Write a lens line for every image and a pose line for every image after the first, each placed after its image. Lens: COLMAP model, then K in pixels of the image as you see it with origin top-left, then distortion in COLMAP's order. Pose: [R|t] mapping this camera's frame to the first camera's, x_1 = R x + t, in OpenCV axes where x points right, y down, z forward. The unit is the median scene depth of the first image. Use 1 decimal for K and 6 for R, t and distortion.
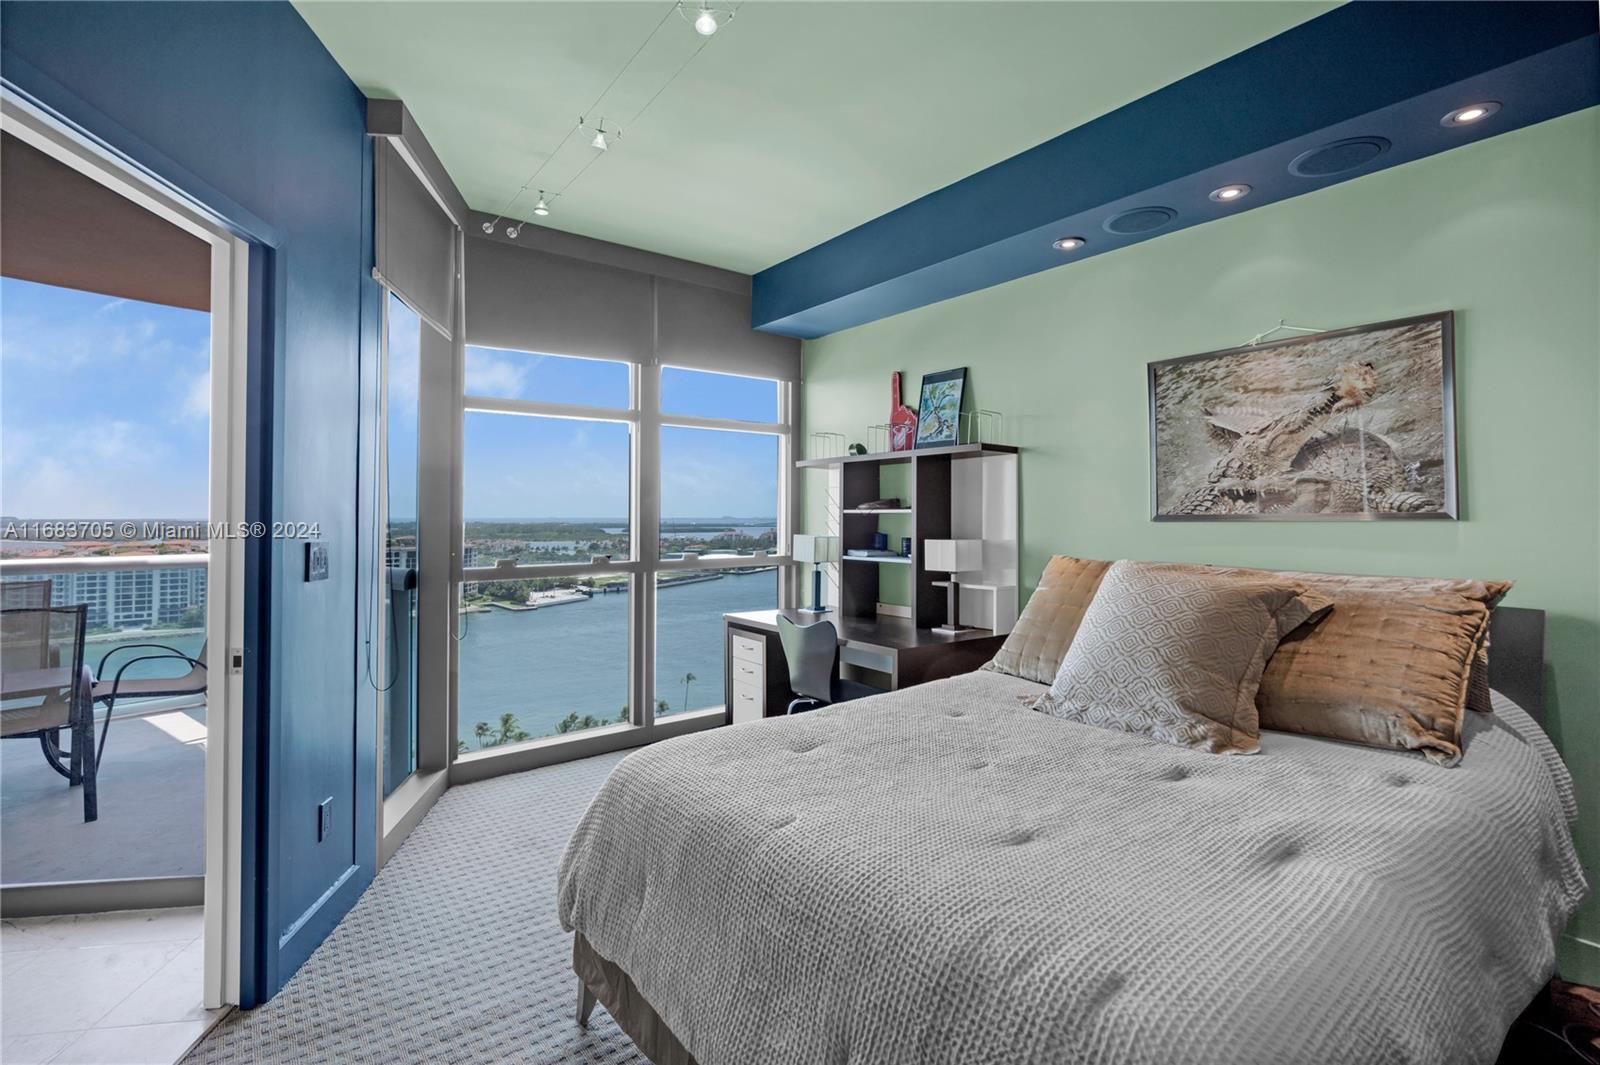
lens RADIAL K [[714.1, 0, 804.5], [0, 714.1, 504.3], [0, 0, 1]] dist [-0.004088, -0.000443]
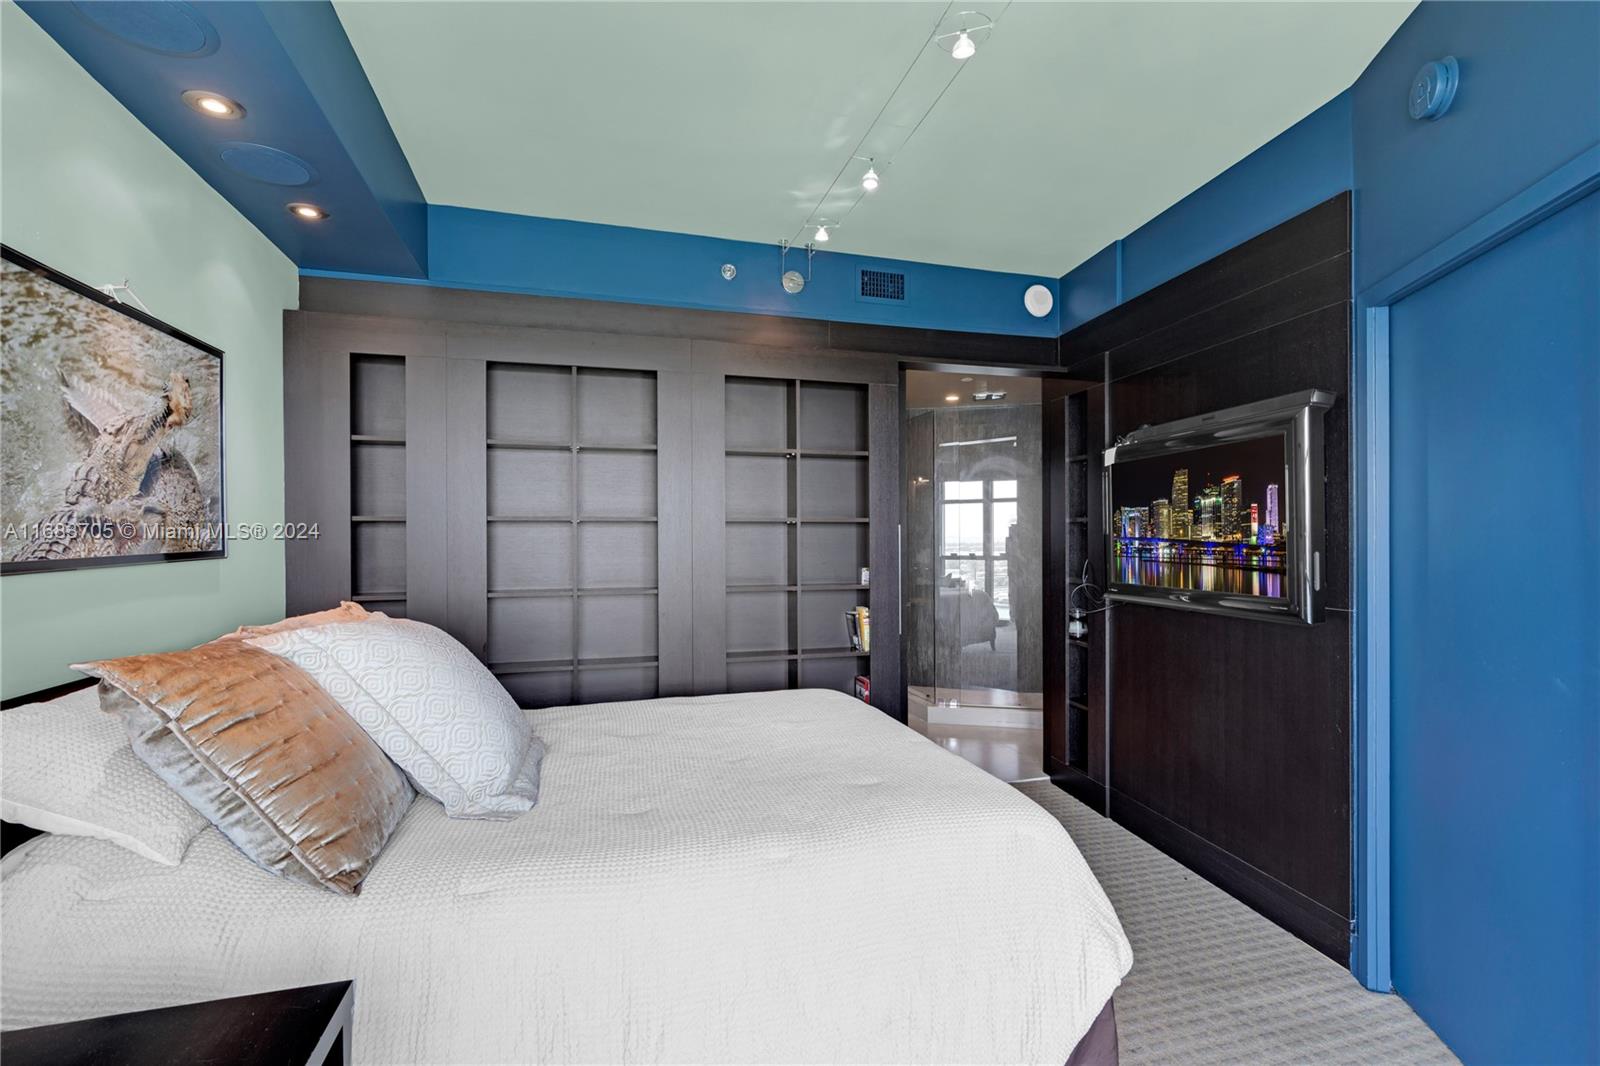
lens RADIAL K [[730.6, 0, 800.0], [0, 730.6, 533.0], [0, 0, 1]] dist [-0.001472, -0.000246]
pose [[-0.928078, 0.008202, 0.372294, -0.202647], [0.003048, 0.999891, -0.014429, 0.003727], [-0.372372, -0.012256, -0.928003, 1.353491]]
